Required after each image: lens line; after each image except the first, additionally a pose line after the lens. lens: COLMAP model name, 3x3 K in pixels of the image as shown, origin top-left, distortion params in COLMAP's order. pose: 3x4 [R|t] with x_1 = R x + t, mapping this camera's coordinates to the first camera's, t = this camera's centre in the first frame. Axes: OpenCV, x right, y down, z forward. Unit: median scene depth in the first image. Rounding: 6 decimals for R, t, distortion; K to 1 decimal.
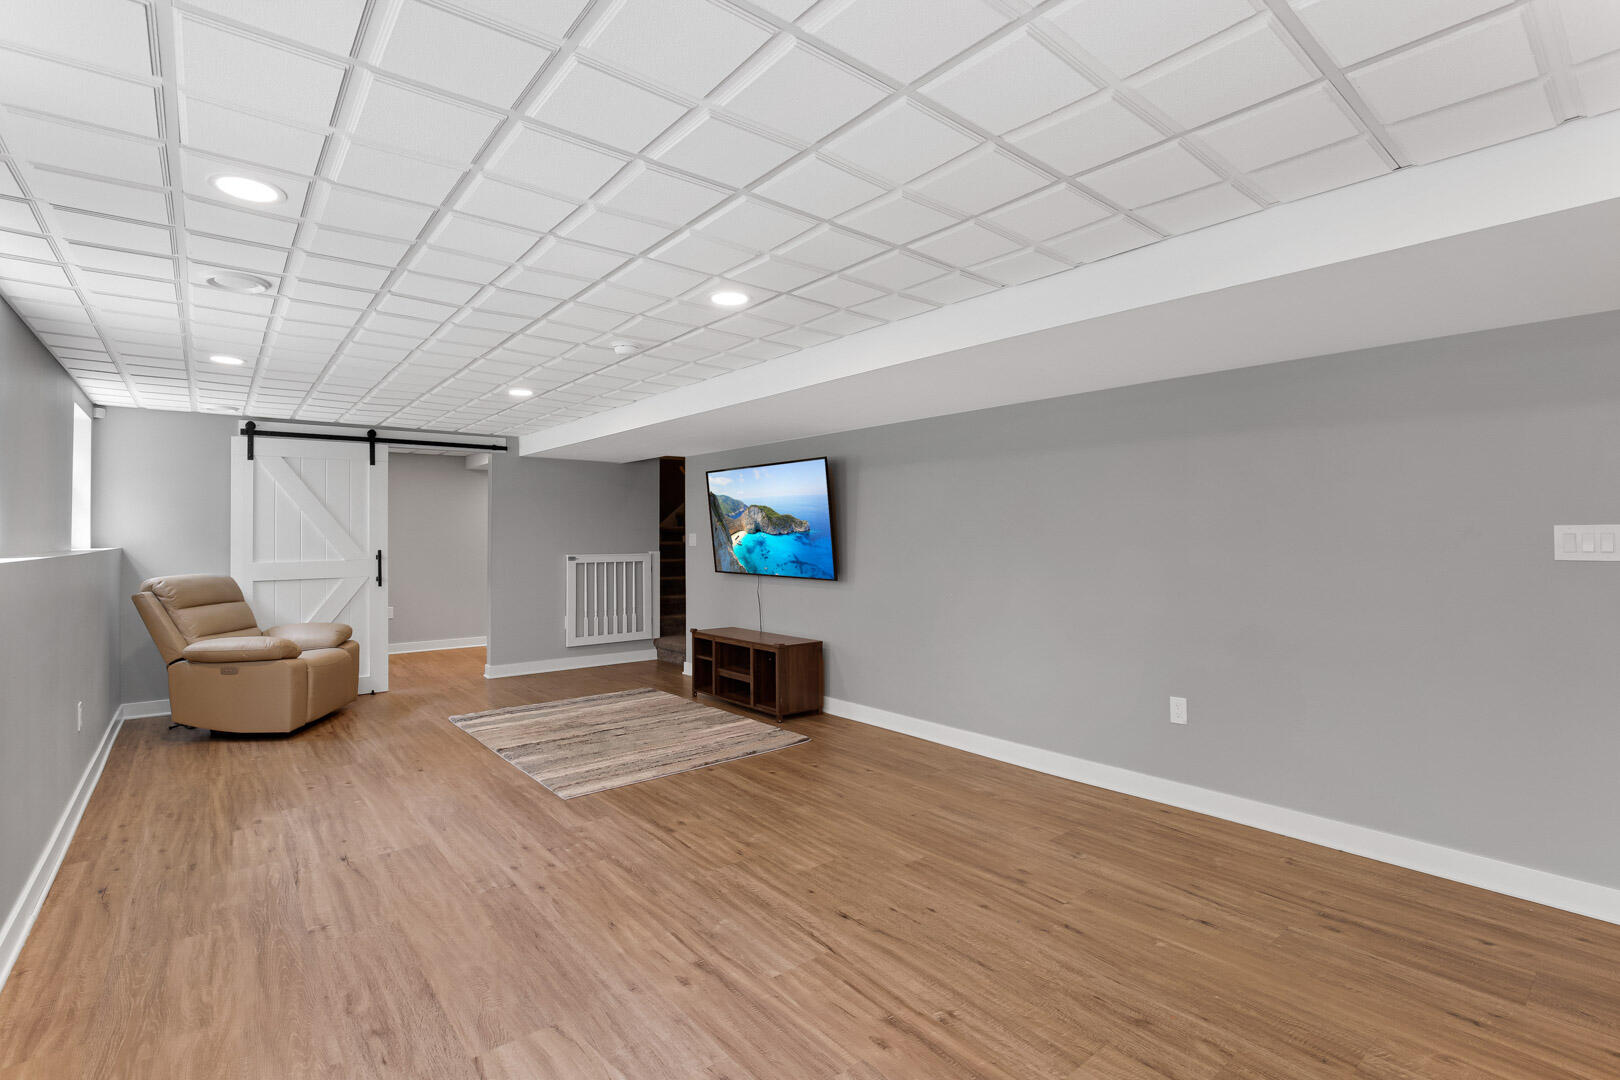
lens RADIAL K [[741.8, 0, 813.3], [0, 741.8, 538.9], [0, 0, 1]] dist [-0.029433, 0.003932]
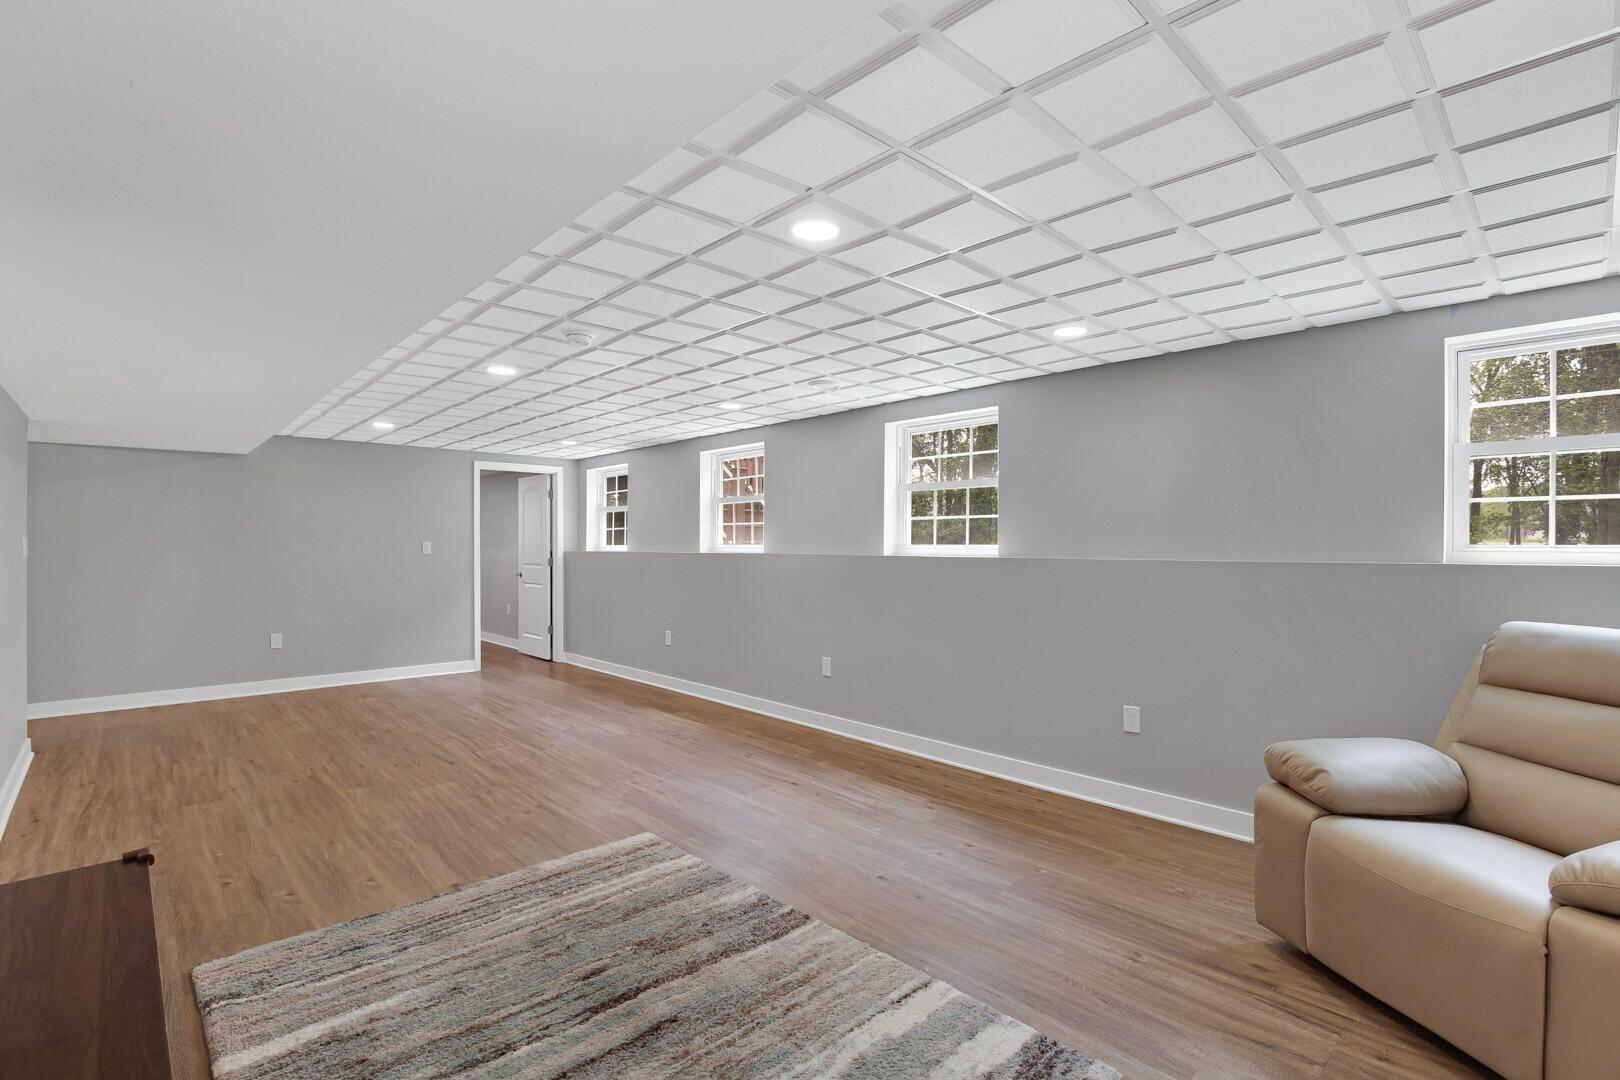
lens RADIAL K [[741.8, 0, 809.8], [0, 741.8, 546.5], [0, 0, 1]] dist [-0.029433, 0.003932]
pose [[-0.998146, 0.003238, -0.060781, -0.571122], [0.002741, 0.999962, 0.008245, -0.007399], [0.060806, 0.008063, -0.998117, 2.274243]]
